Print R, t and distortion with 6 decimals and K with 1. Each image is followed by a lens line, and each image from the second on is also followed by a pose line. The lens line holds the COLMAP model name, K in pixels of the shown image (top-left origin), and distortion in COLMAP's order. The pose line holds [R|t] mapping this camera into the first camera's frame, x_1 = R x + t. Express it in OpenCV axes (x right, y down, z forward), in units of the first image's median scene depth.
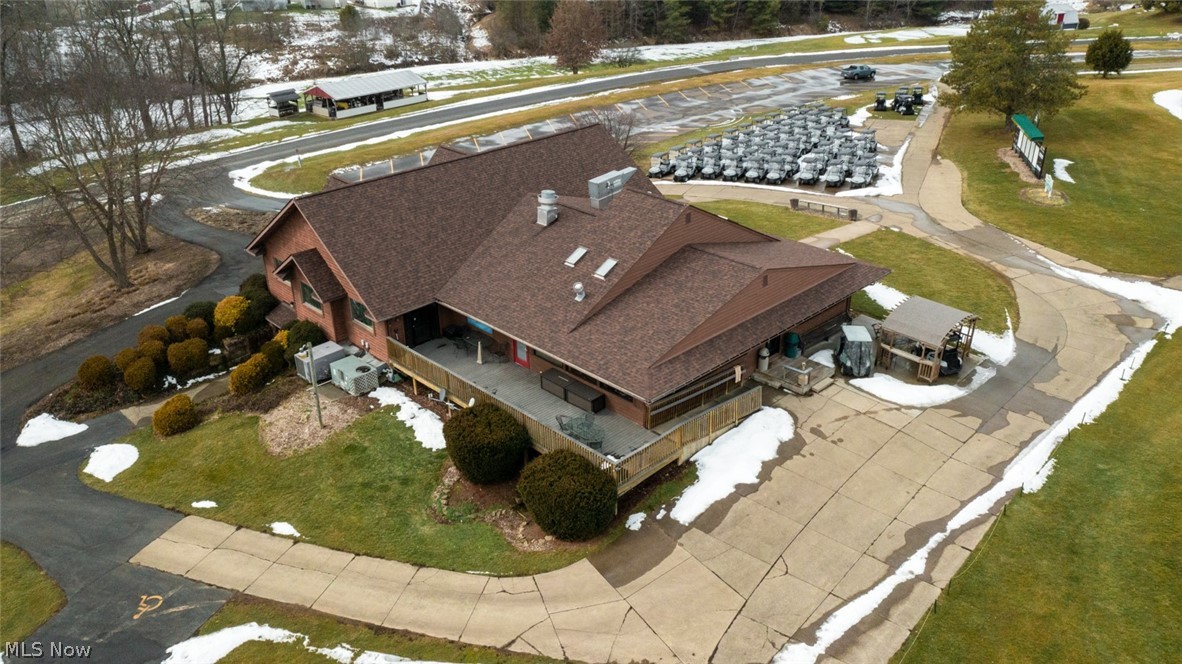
lens RADIAL K [[928.2, 0, 585.9], [0, 928.2, 335.8], [0, 0, 1]] dist [-0.004178, -0.002587]
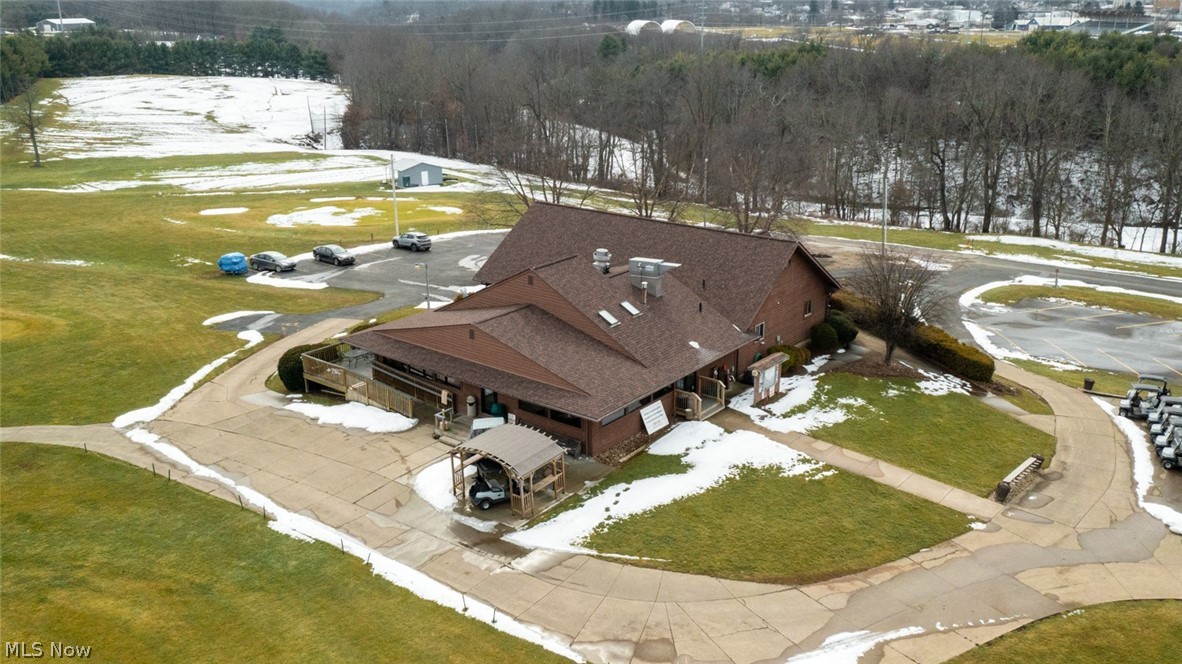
lens RADIAL K [[992.7, 0, 590.5], [0, 992.7, 331.3], [0, 0, 1]] dist [0.004144, 0.000222]
pose [[0.124945, 0.324736, -0.937516, 0.893225], [-0.439942, 0.865080, 0.241013, -0.277055], [0.889292, 0.382339, 0.250952, 0.545404]]
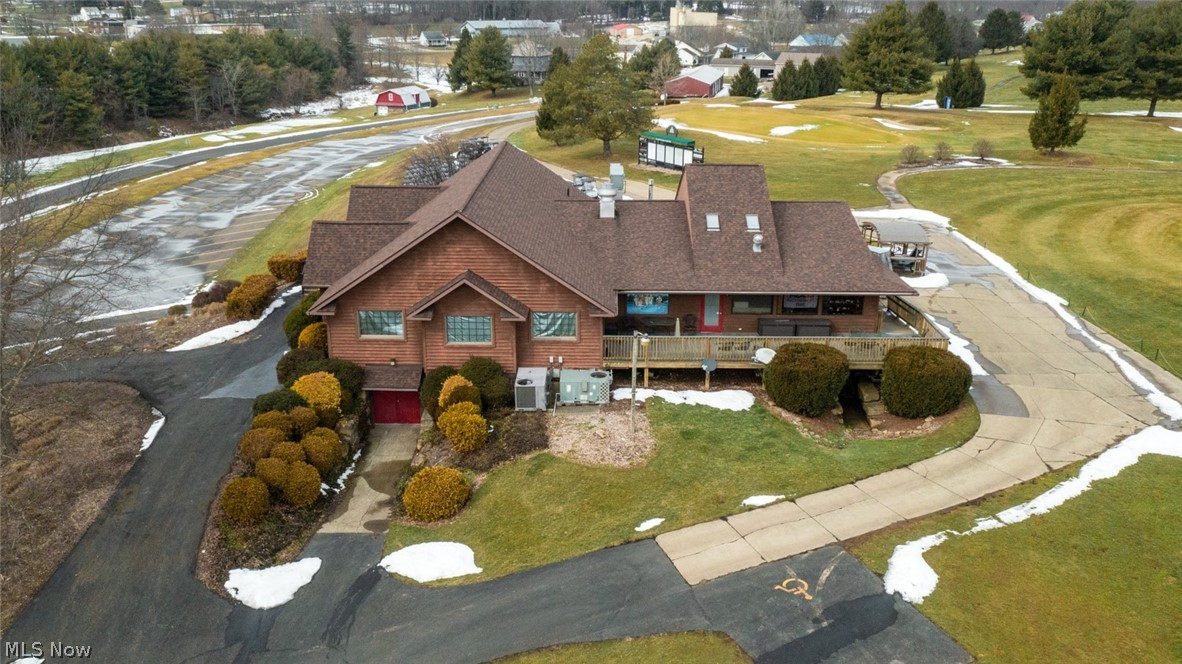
lens RADIAL K [[1011.5, 0, 591.9], [0, 1011.5, 330.3], [0, 0, 1]] dist [-0.012341, 0.007852]
pose [[0.704891, -0.210591, 0.677333, -0.627595], [0.305094, 0.952080, -0.021494, 0.010188], [-0.640349, 0.221801, 0.735362, 0.190911]]
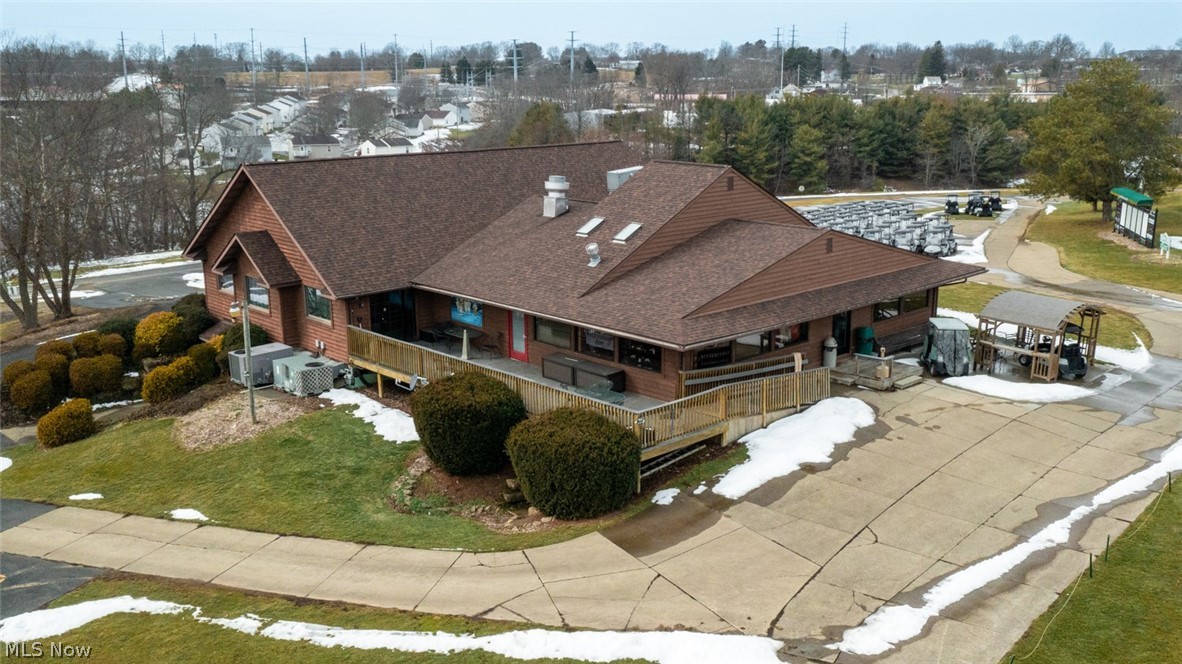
lens RADIAL K [[1087.3, 0, 600.8], [0, 1087.3, 356.5], [0, 0, 1]] dist [-0.003591, 0.000000]
pose [[0.999930, 0.009745, -0.006733, 0.004044], [-0.010919, 0.978666, -0.205166, 0.149002], [0.004590, 0.205226, 0.978704, 0.075808]]
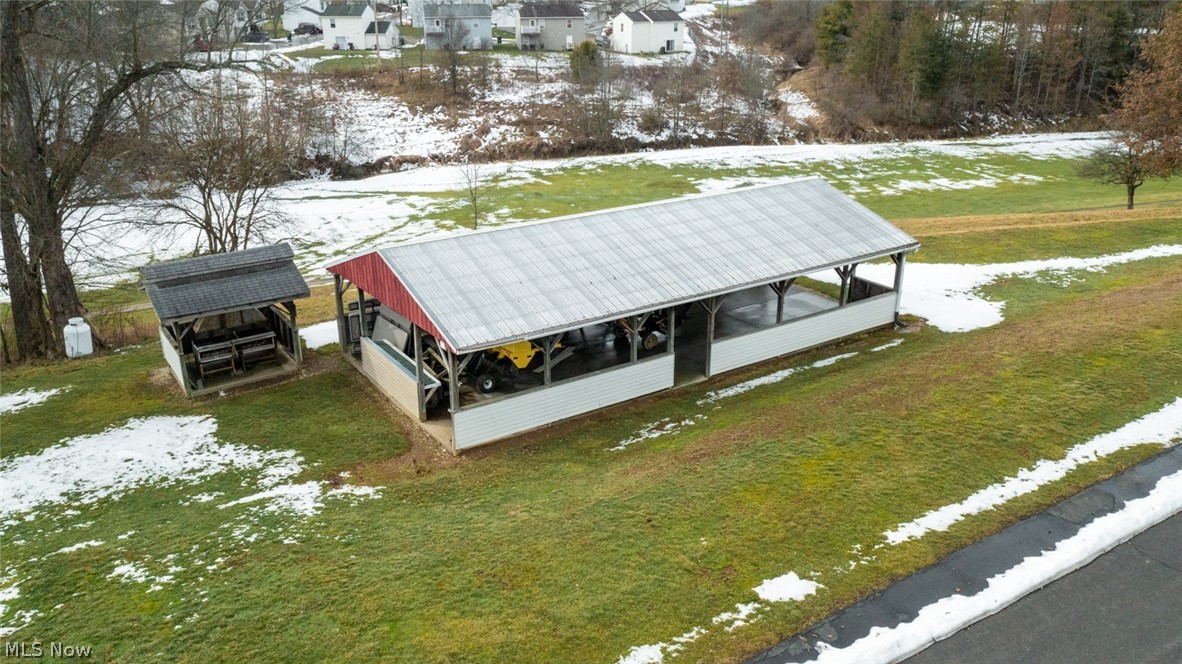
lens RADIAL K [[928.2, 0, 589.9], [0, 928.2, 333.0], [0, 0, 1]] dist [-0.004178, -0.002587]
pose [[0.972698, 0.092033, -0.213044, -0.421030], [-0.109184, 0.991542, -0.070167, -0.495083], [0.204784, 0.091512, 0.974520, 1.679840]]
